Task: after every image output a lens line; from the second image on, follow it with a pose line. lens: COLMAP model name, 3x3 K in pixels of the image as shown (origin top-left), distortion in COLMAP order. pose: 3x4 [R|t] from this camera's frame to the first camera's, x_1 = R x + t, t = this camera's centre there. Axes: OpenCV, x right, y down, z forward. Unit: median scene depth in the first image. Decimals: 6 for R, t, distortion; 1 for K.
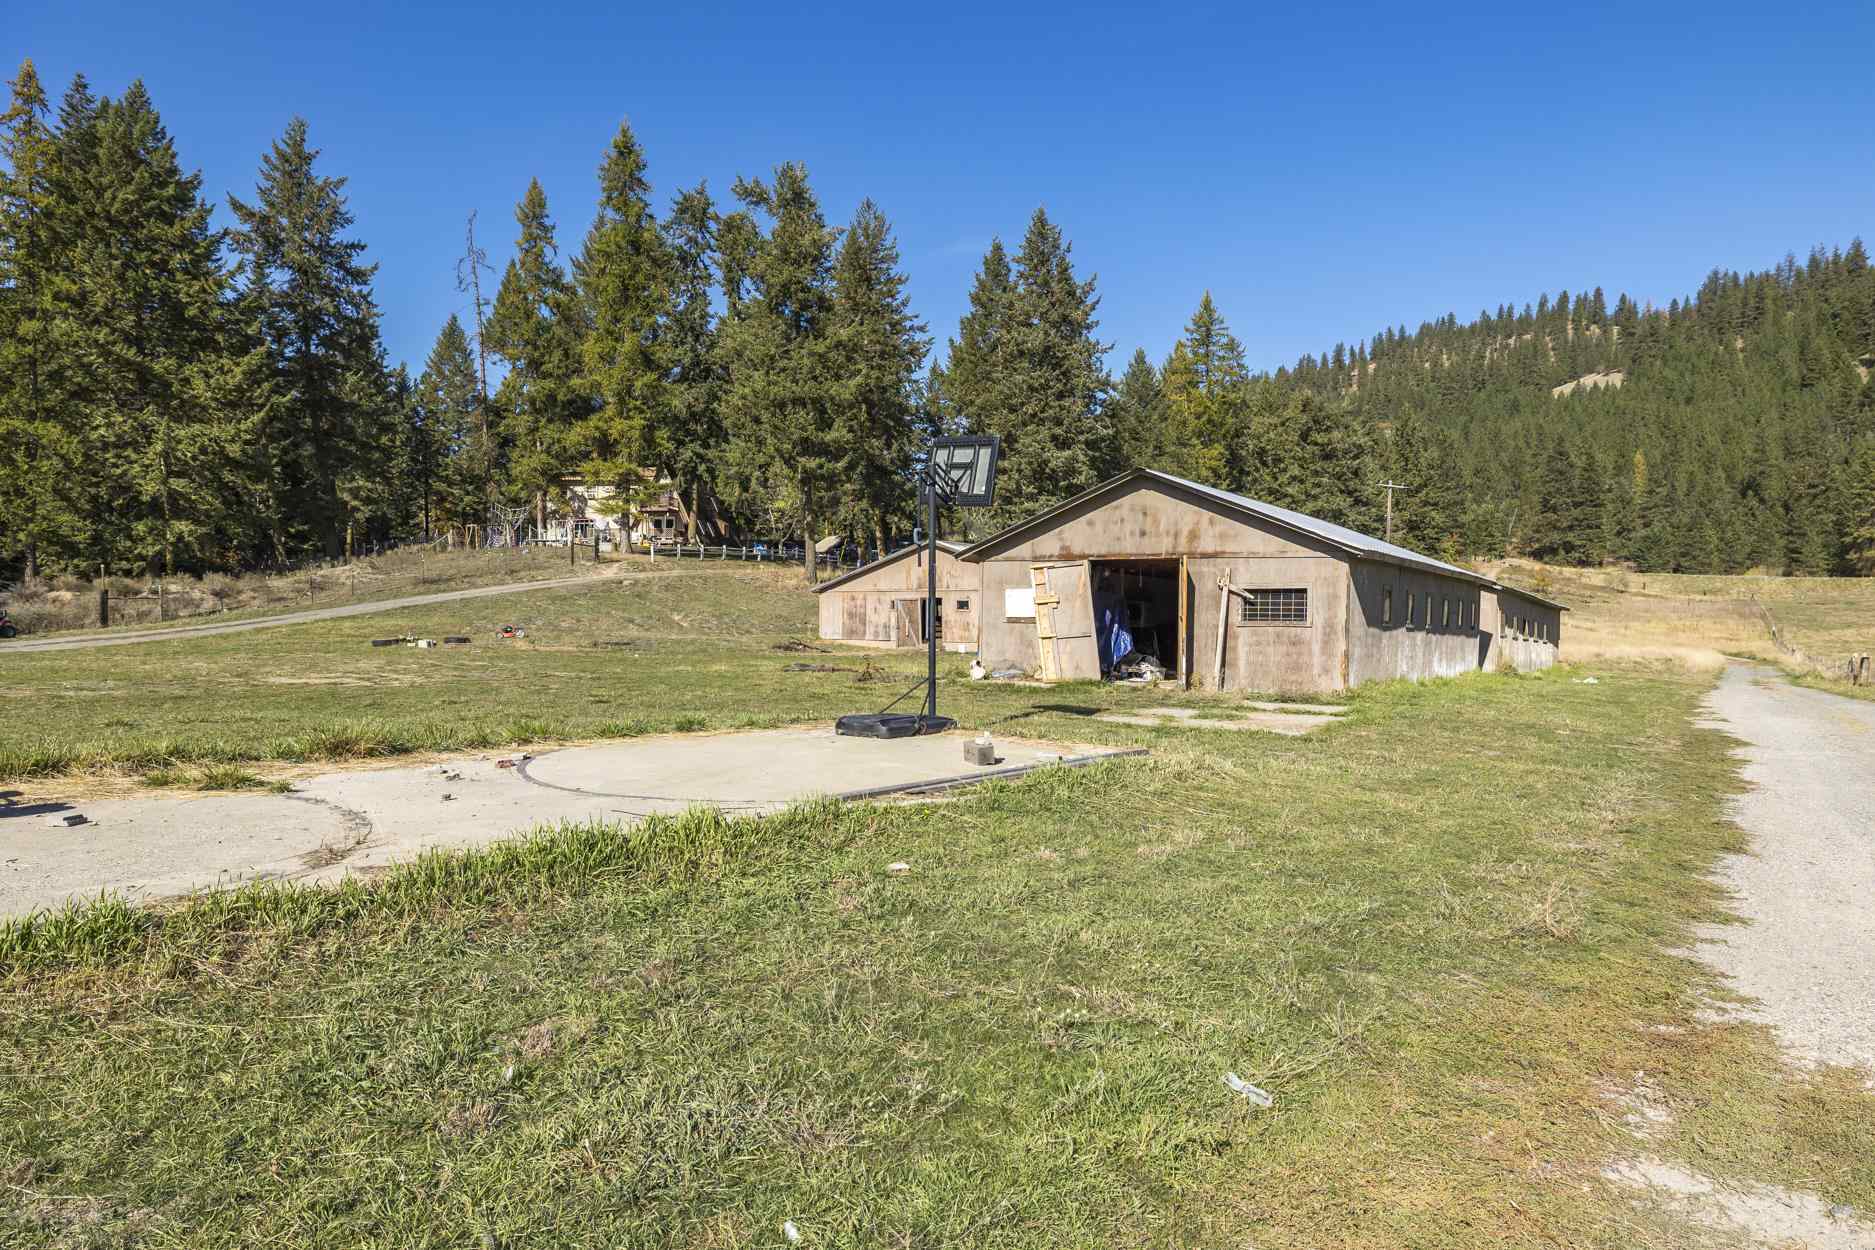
lens RADIAL K [[1121.3, 0, 934.0], [0, 1121.3, 626.9], [0, 0, 1]] dist [-0.004487, 0.000026]
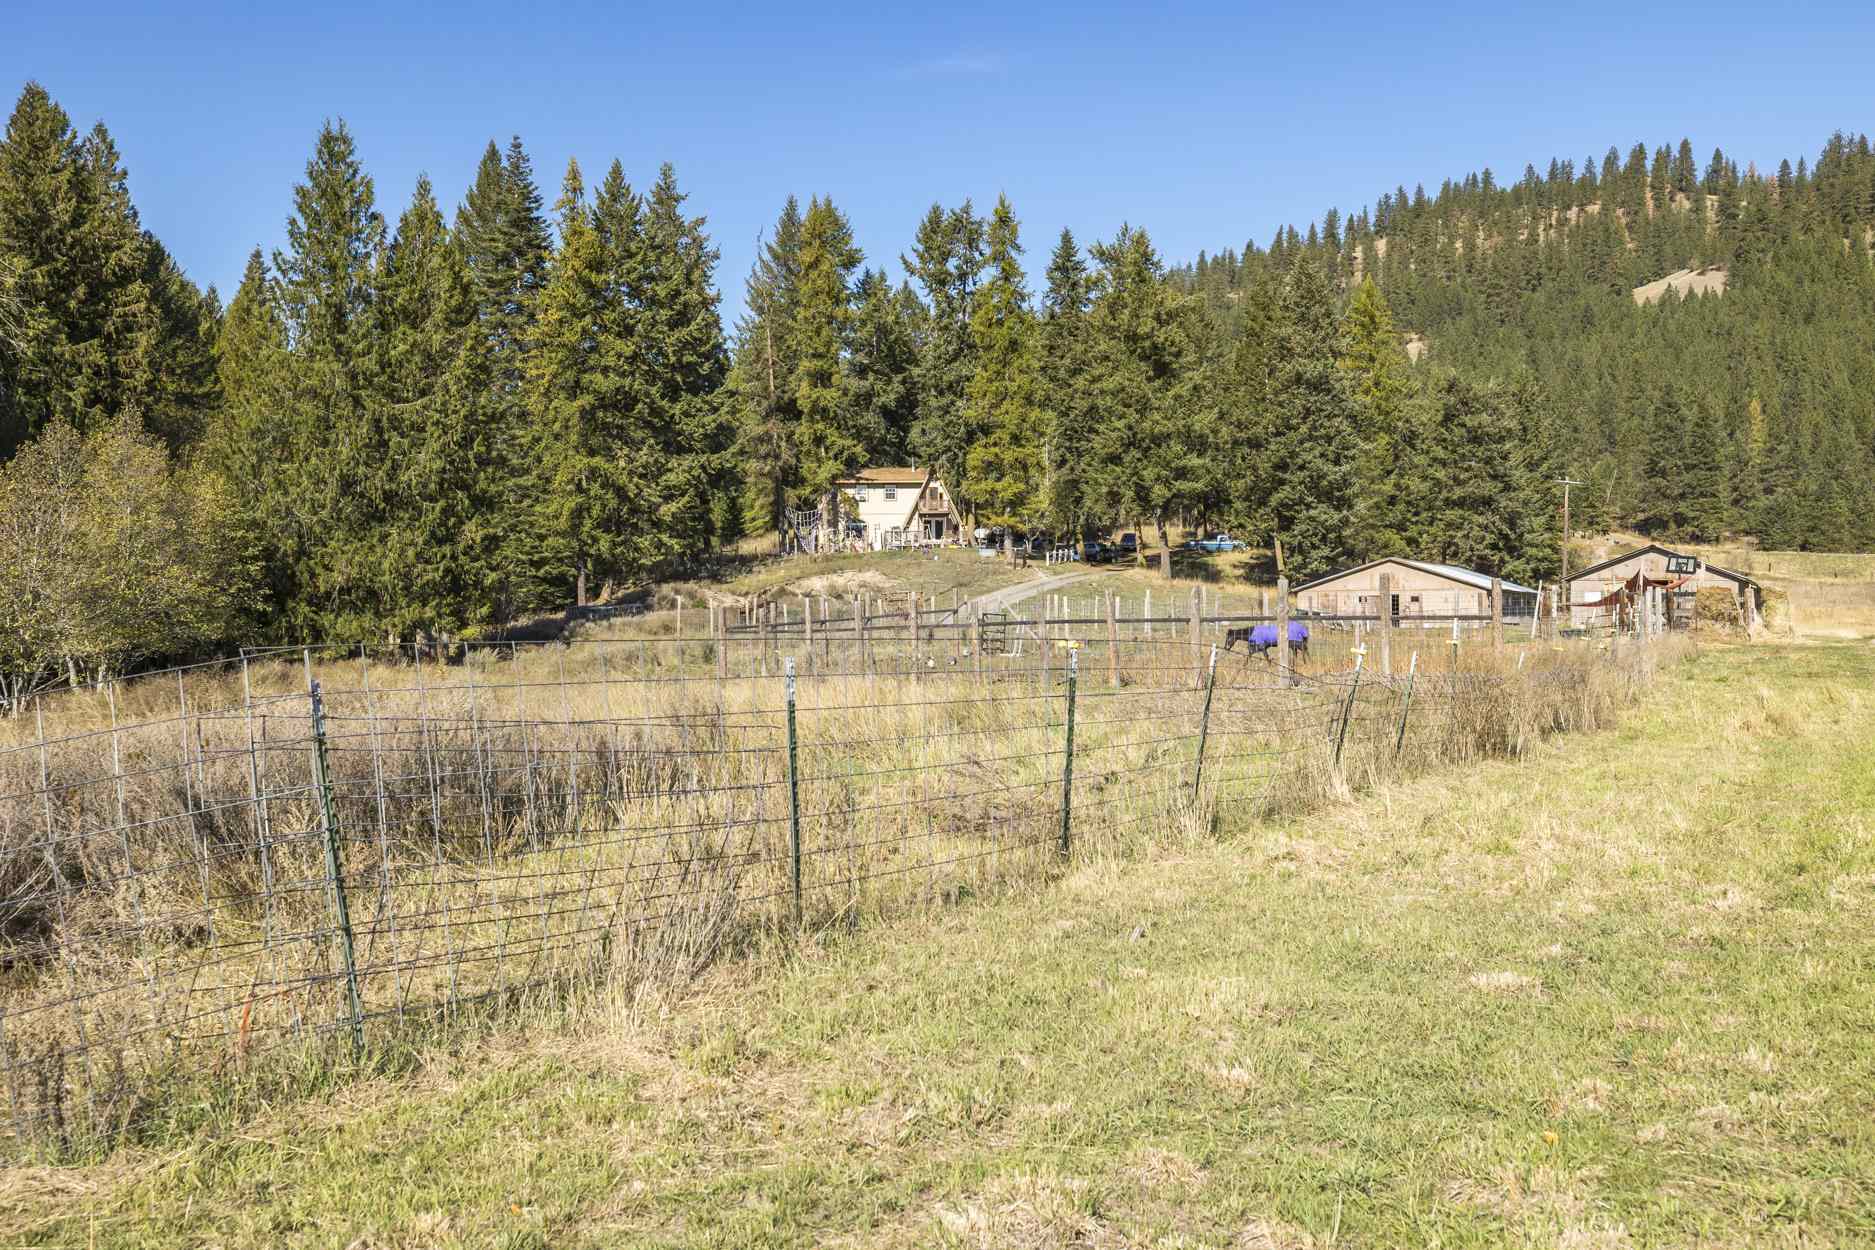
lens RADIAL K [[1829.4, 0, 943.4], [0, 1829.4, 621.1], [0, 0, 1]] dist [0.014781, 0.000000]
pose [[0.988042, -0.013019, 0.153632, -0.151110], [0.013988, 0.999888, -0.005229, 0.002320], [-0.153547, 0.007315, 0.988114, -0.211687]]
